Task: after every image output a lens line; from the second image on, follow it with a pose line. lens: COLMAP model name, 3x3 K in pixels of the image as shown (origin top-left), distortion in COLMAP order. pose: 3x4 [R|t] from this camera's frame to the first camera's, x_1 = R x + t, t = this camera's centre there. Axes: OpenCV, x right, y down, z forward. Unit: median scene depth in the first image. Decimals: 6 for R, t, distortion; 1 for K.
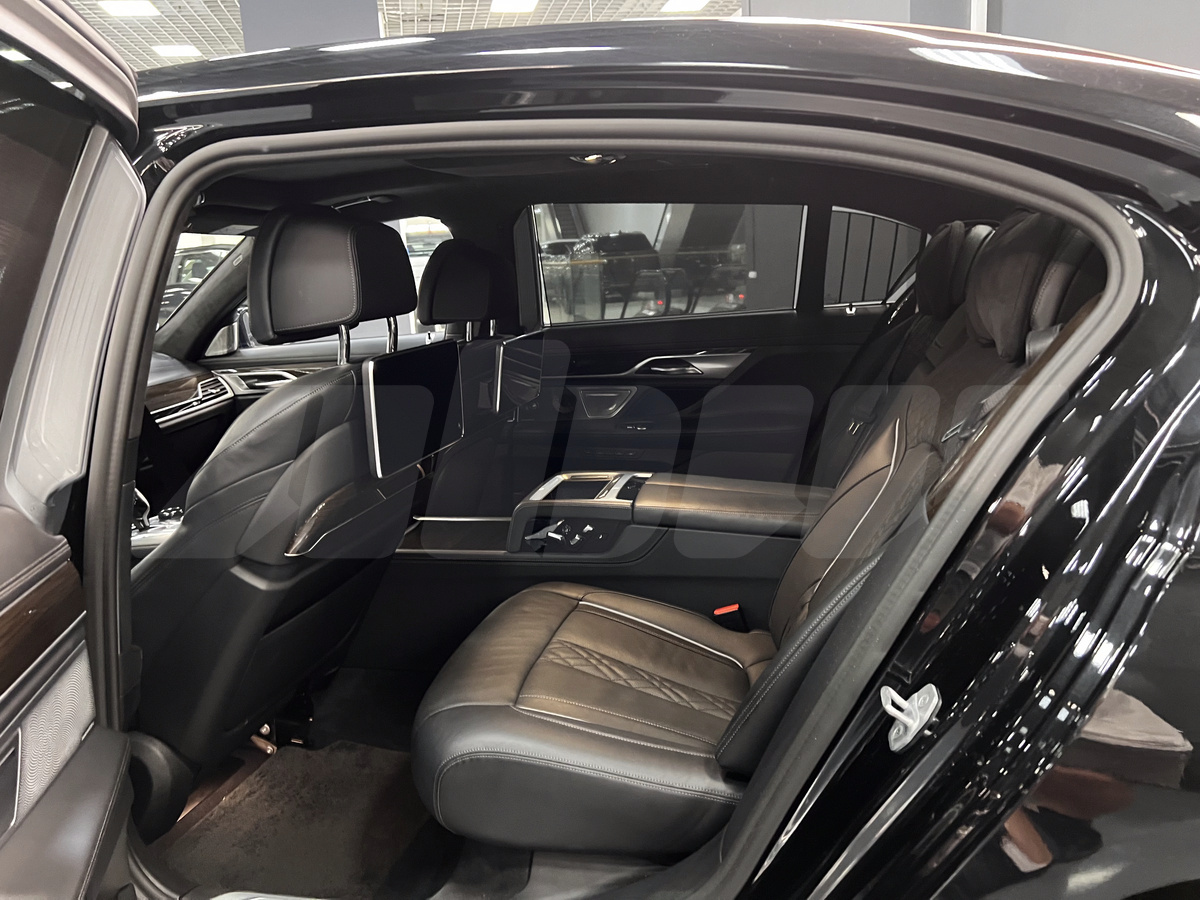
lens RADIAL K [[870.3, 0, 600.4], [0, 870.3, 483.1], [0, 0, 1]] dist [0.036078, -0.000515]
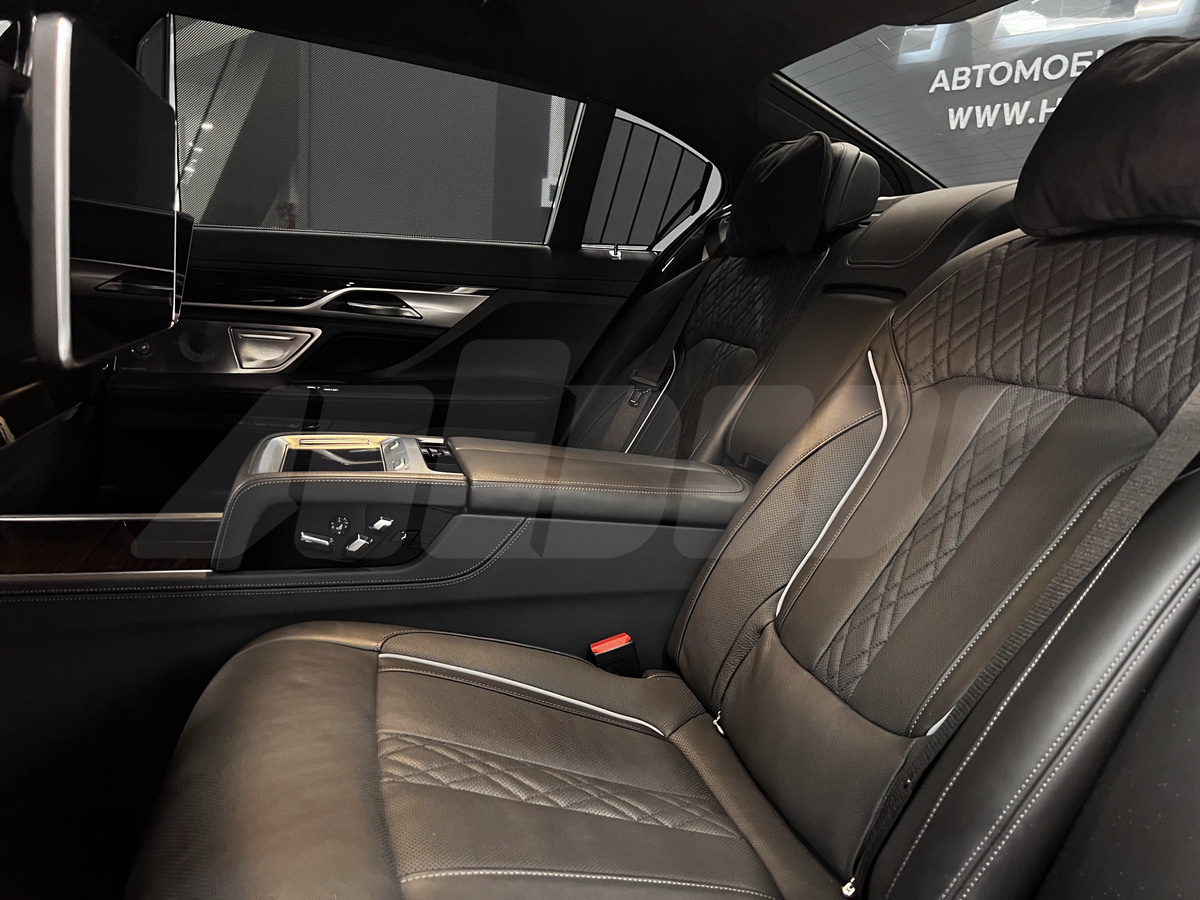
lens RADIAL K [[870.3, 0, 600.4], [0, 870.3, 483.1], [0, 0, 1]] dist [0.036078, -0.000515]
pose [[0.863339, 0.000807, 0.504623, -0.142600], [0.007580, 0.999865, -0.014568, 0.027544], [-0.504567, 0.016402, 0.863217, 0.342301]]
